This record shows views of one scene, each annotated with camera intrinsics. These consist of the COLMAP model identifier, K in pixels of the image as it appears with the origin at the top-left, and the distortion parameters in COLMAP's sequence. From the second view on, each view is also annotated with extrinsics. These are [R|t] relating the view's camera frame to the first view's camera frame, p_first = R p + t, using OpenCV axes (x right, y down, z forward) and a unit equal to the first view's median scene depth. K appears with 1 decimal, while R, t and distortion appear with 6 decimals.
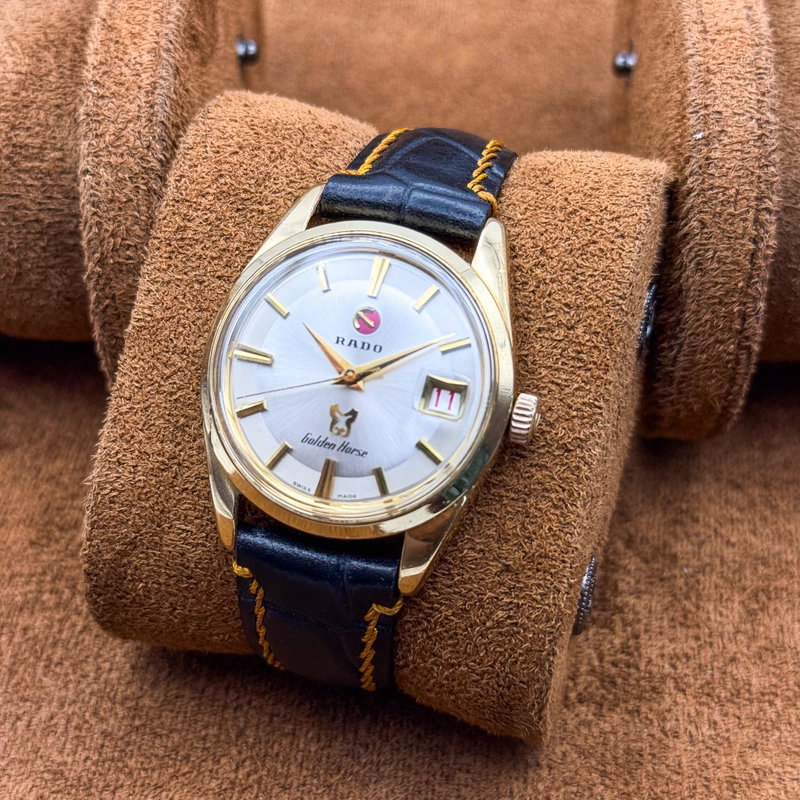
lens RADIAL K [[1518.5, 0, 400.0], [0, 1518.5, 400.0], [0, 0, 1]] dist [0.137876, 0.062678]
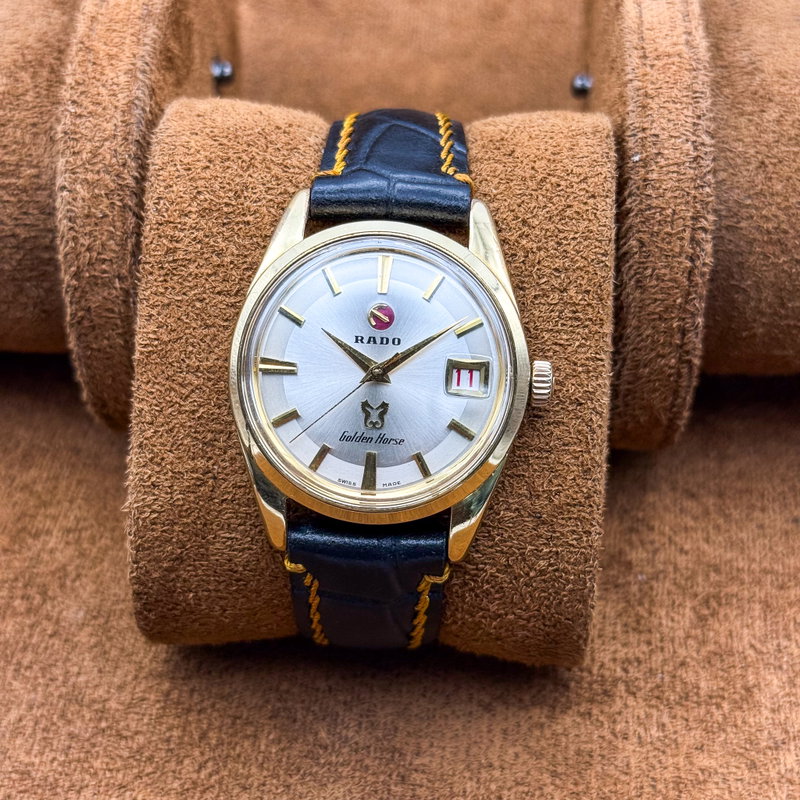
lens RADIAL K [[1518.5, 0, 400.0], [0, 1518.5, 400.0], [0, 0, 1]] dist [0.137876, 0.062678]
pose [[0.975537, -0.170515, 0.138752, -0.157221], [0.158863, 0.983080, 0.091191, -0.085154], [-0.151954, -0.066917, 0.986120, -0.042528]]
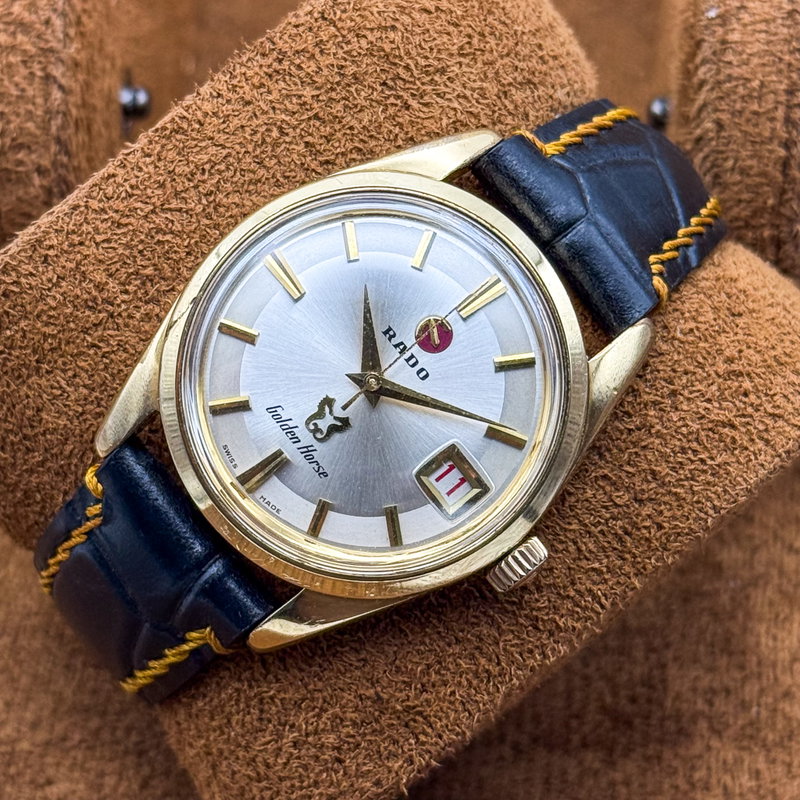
lens RADIAL K [[2497.1, 0, 400.0], [0, 2497.1, 400.0], [0, 0, 1]] dist [0.120152, 0.735642]
pose [[0.786695, 0.606940, 0.112846, -0.147196], [-0.616287, 0.782798, 0.086126, -0.116933], [-0.036062, -0.137301, 0.989873, -0.212366]]
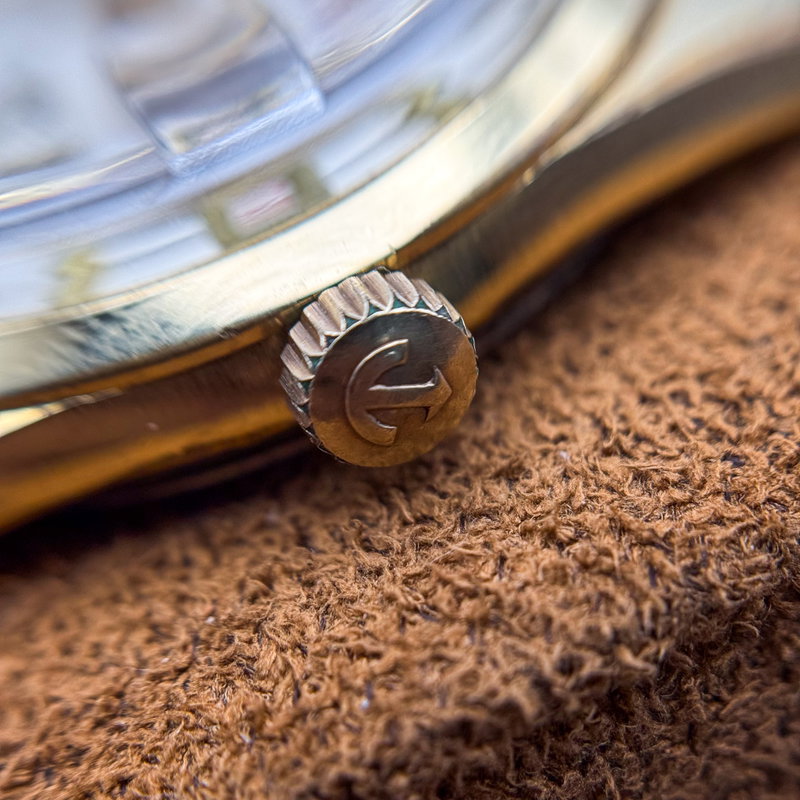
lens RADIAL K [[1518.5, 0, 400.0], [0, 1518.5, 400.0], [0, 0, 1]] dist [0.137876, 0.062678]
pose [[0.584241, 0.431078, -0.687629, 0.248828], [-0.738689, 0.633394, -0.230546, 0.068453], [0.336157, 0.642639, 0.688487, 0.782168]]
